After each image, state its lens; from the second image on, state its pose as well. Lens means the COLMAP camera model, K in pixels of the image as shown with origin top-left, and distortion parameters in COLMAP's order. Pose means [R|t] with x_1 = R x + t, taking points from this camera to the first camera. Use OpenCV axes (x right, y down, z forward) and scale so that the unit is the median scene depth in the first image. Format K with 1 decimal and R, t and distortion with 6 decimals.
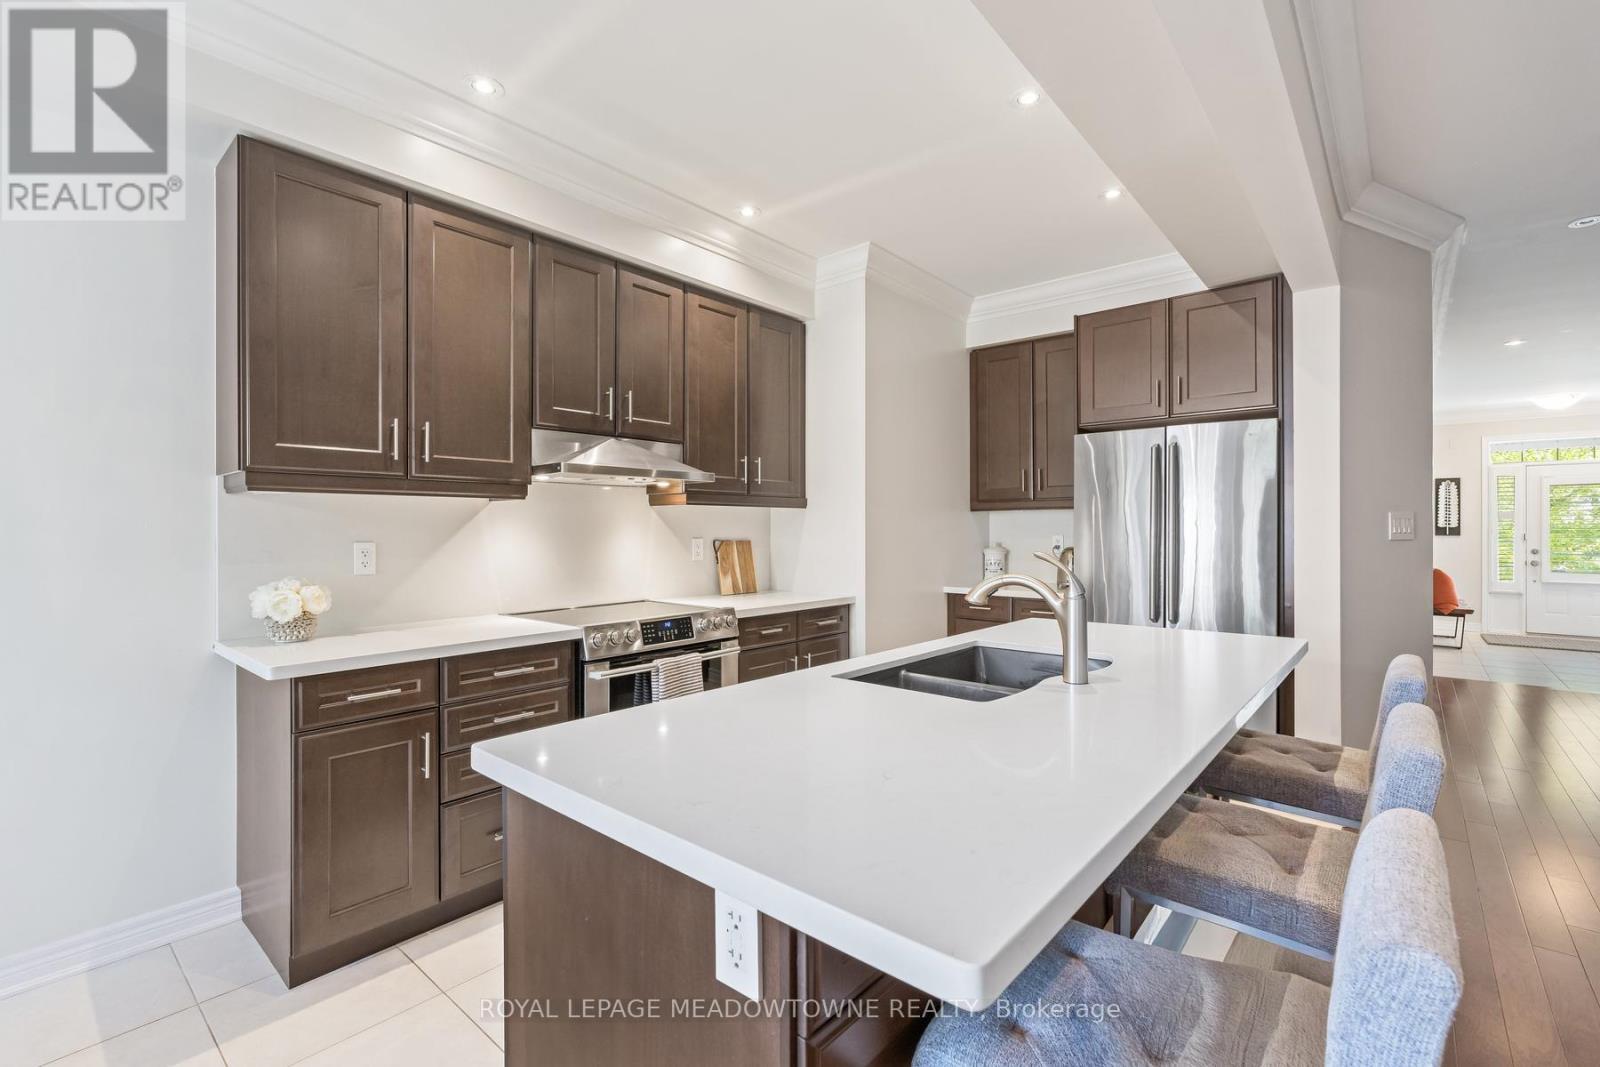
lens RADIAL K [[702.6, 0, 800.0], [0, 702.6, 533.5], [0, 0, 1]] dist [0.000898, -0.000130]
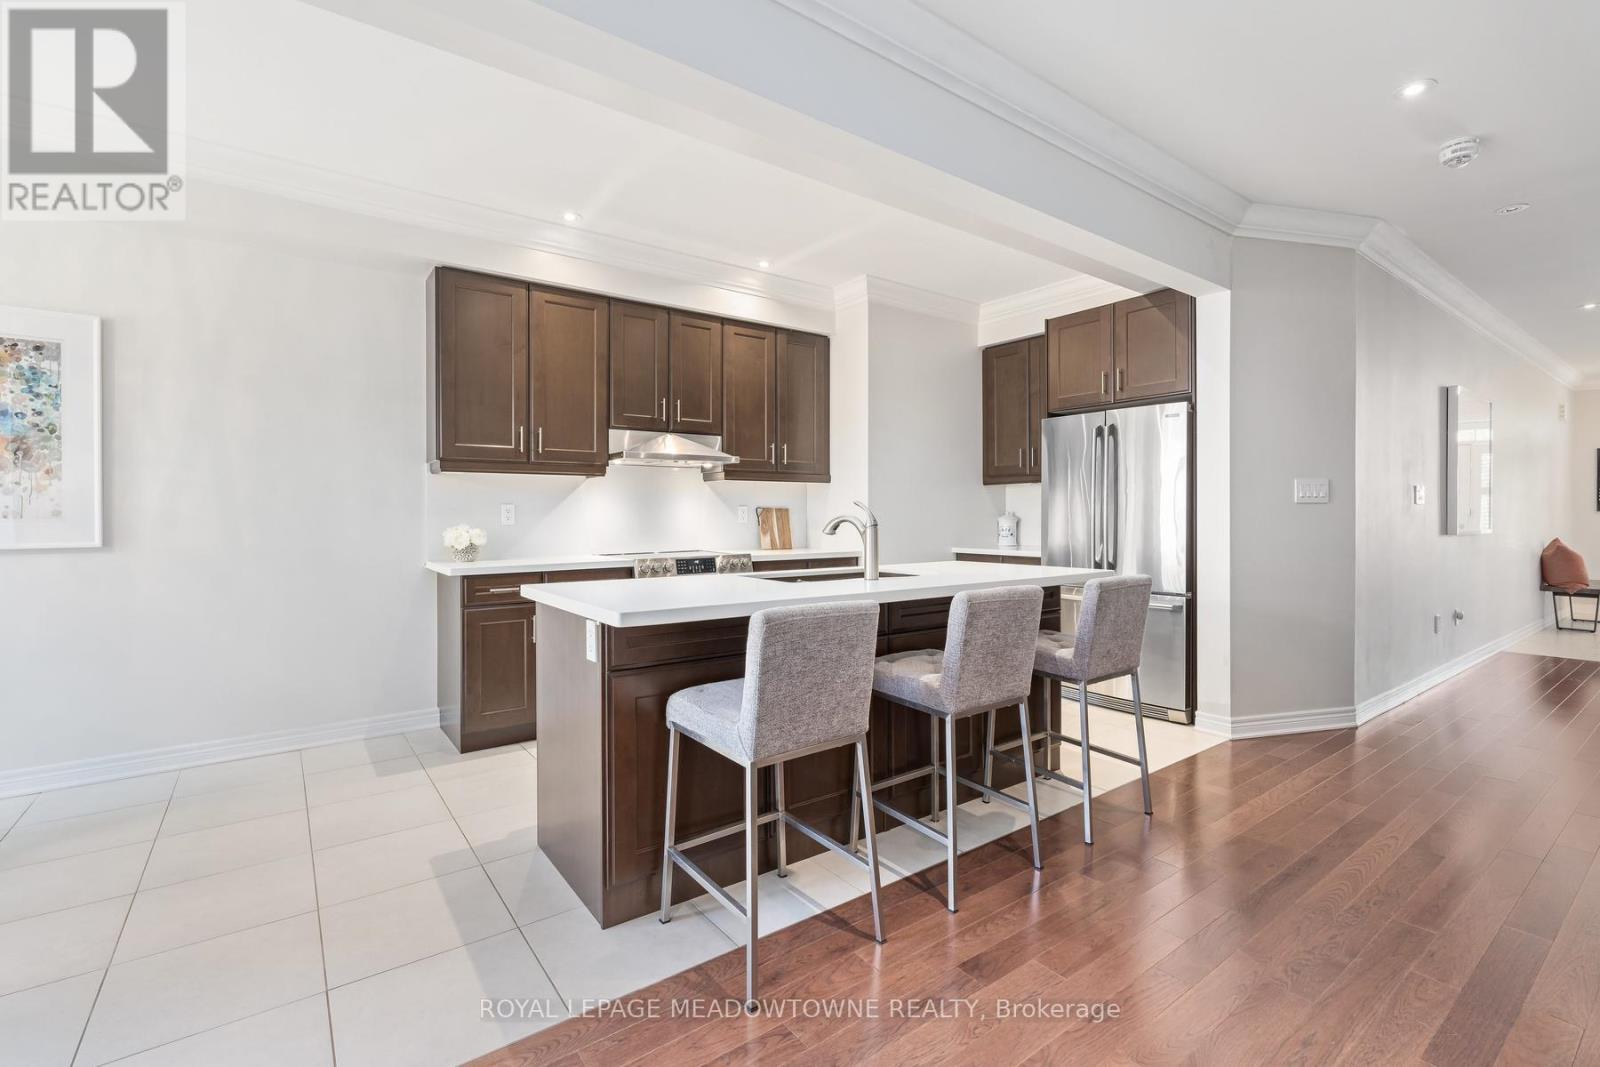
lens RADIAL K [[717.0, 0, 803.3], [0, 717.0, 522.5], [0, 0, 1]] dist [-0.000113, -0.000046]
pose [[0.974993, 0.000683, -0.222234, 0.300206], [0.000078, 0.999994, 0.003413, 0.037088], [0.222235, -0.003345, 0.974987, -0.329867]]
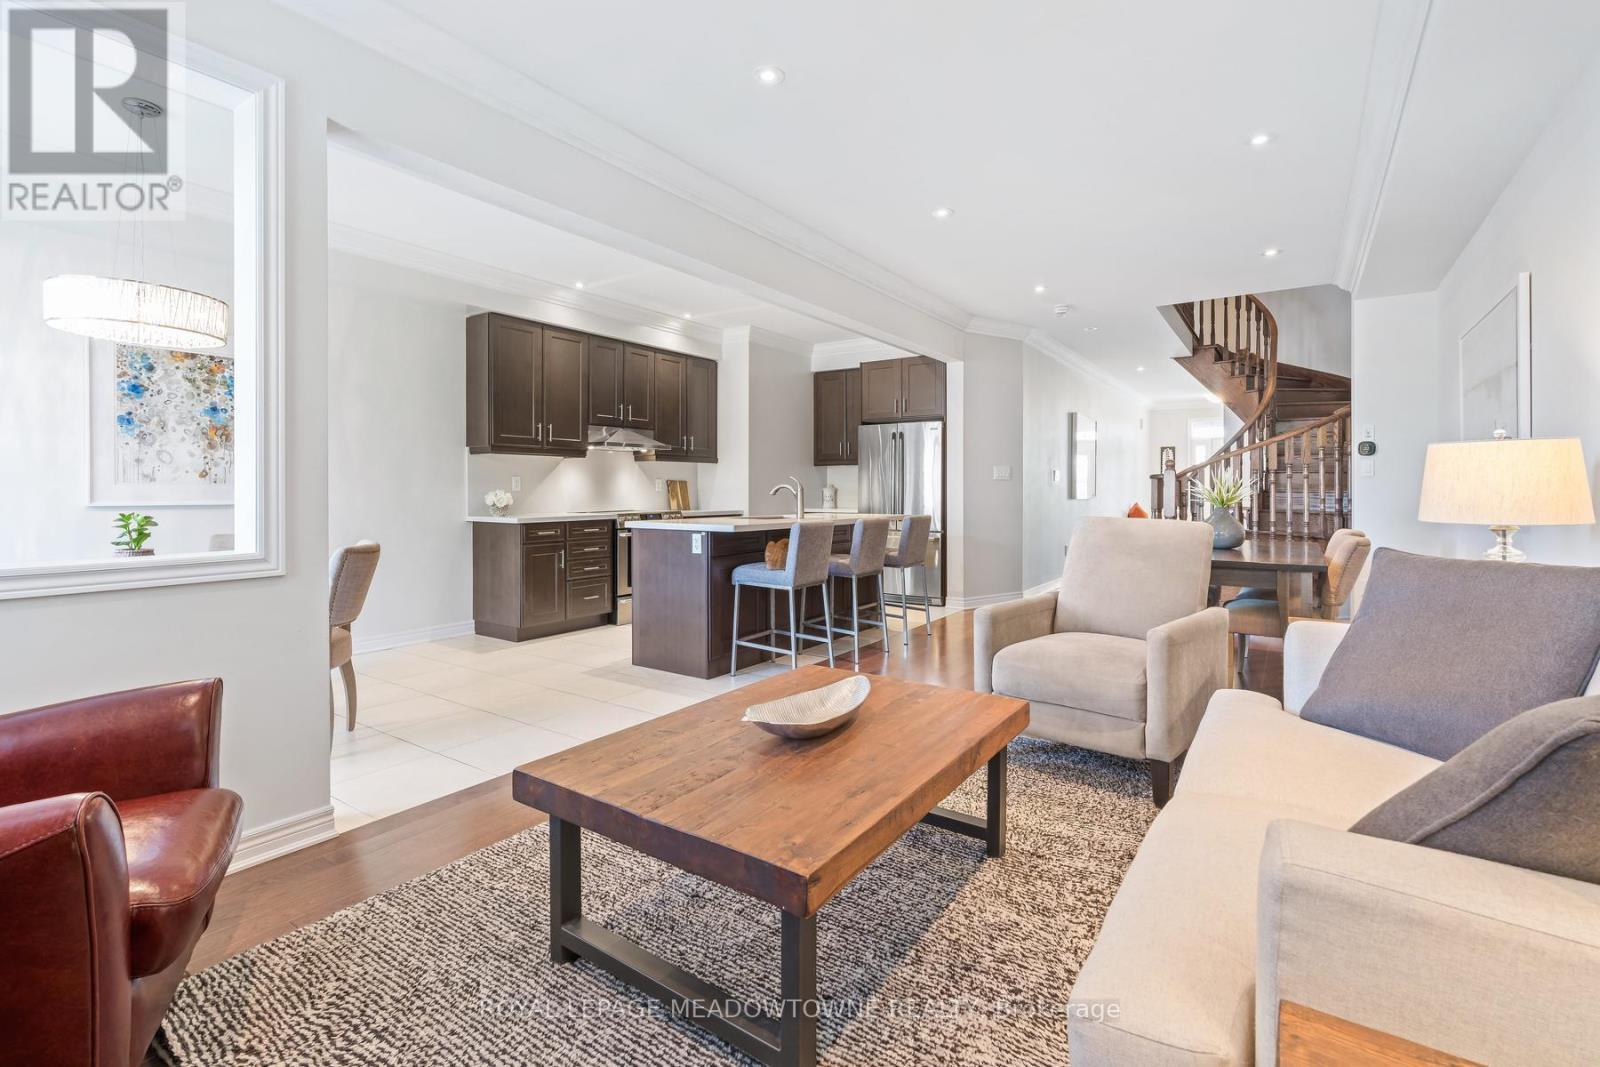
lens RADIAL K [[733.4, 0, 799.3], [0, 733.4, 499.1], [0, 0, 1]] dist [-0.000142, 0.000009]
pose [[0.994315, 0.001436, 0.106466, 0.020774], [-0.002054, 0.999982, 0.005693, 0.054187], [-0.106456, -0.005880, 0.994300, -1.095945]]
